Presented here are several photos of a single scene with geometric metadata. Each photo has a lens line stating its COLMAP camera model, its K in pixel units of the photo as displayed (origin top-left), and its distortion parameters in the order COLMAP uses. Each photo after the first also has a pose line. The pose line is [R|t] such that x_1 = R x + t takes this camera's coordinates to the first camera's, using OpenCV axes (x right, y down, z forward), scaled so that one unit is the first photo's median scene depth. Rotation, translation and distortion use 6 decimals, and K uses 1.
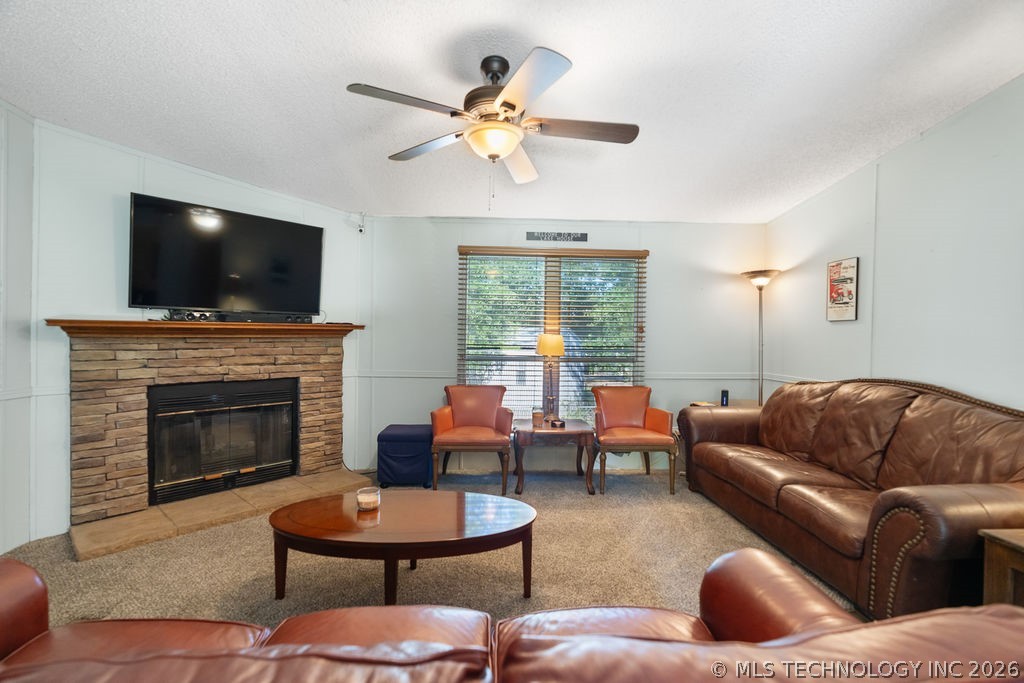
lens RADIAL K [[466.1, 0, 508.8], [0, 466.1, 342.3], [0, 0, 1]] dist [-0.005815, 0.000161]
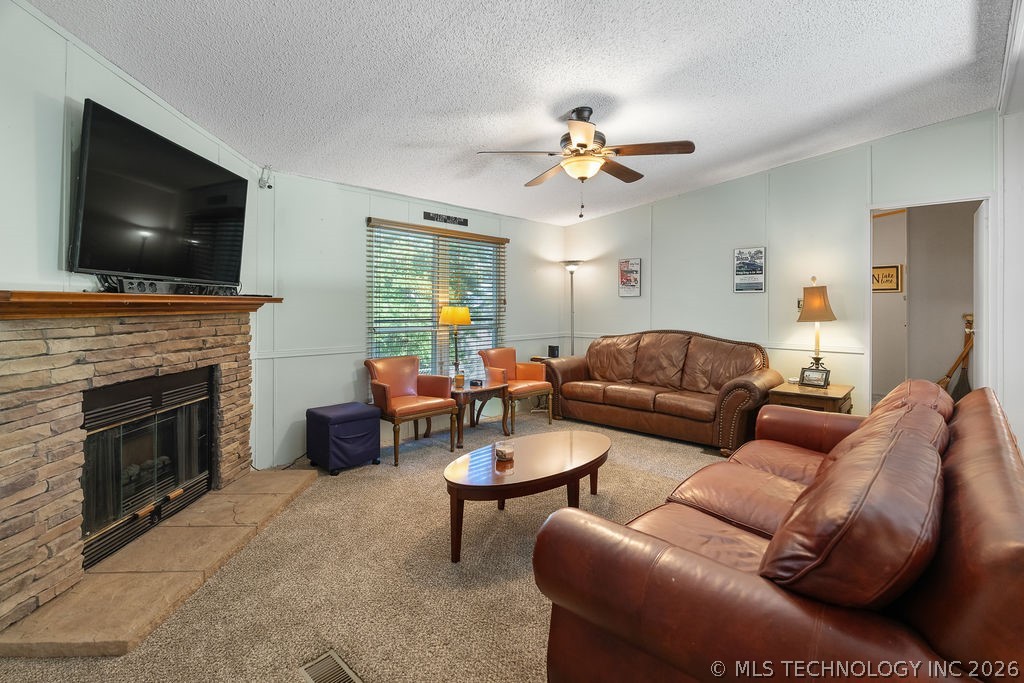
lens RADIAL K [[475.7, 0, 511.3], [0, 475.7, 315.9], [0, 0, 1]] dist [-0.016035, 0.010355]
pose [[0.722073, -0.023366, 0.691422, -0.699815], [0.017606, 0.999726, 0.015398, -0.011120], [-0.691592, 0.001054, 0.722287, 0.082932]]
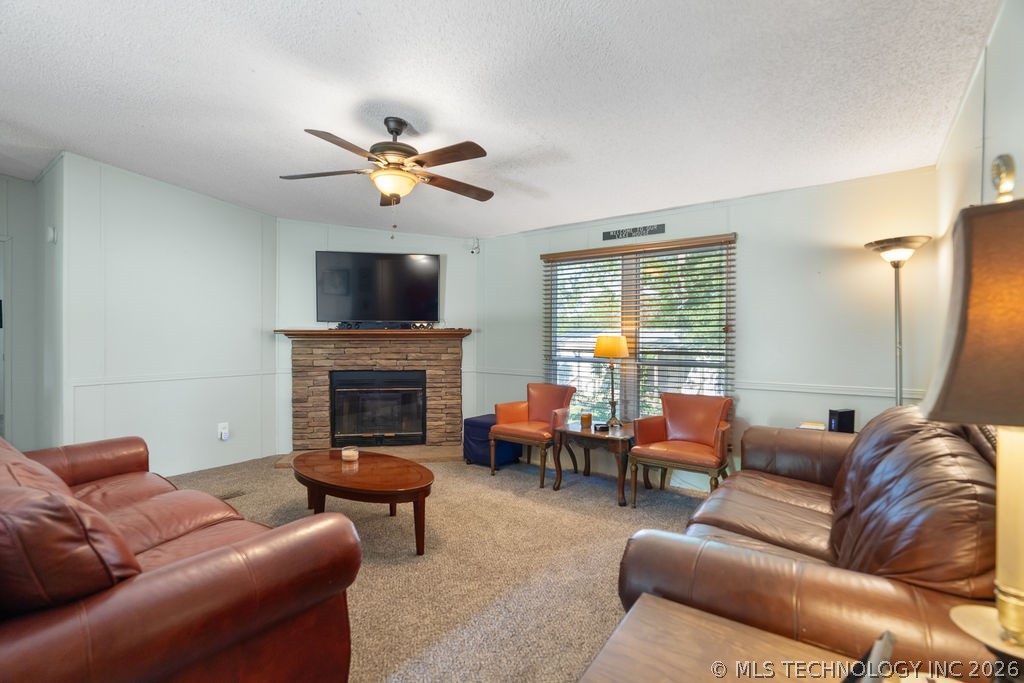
lens RADIAL K [[468.5, 0, 505.1], [0, 468.5, 343.4], [0, 0, 1]] dist [-0.002370, -0.000071]
pose [[0.776480, -0.000354, -0.630142, 0.607081], [-0.004228, 0.999974, -0.005772, 0.006297], [0.630128, 0.007146, 0.776458, 0.121091]]
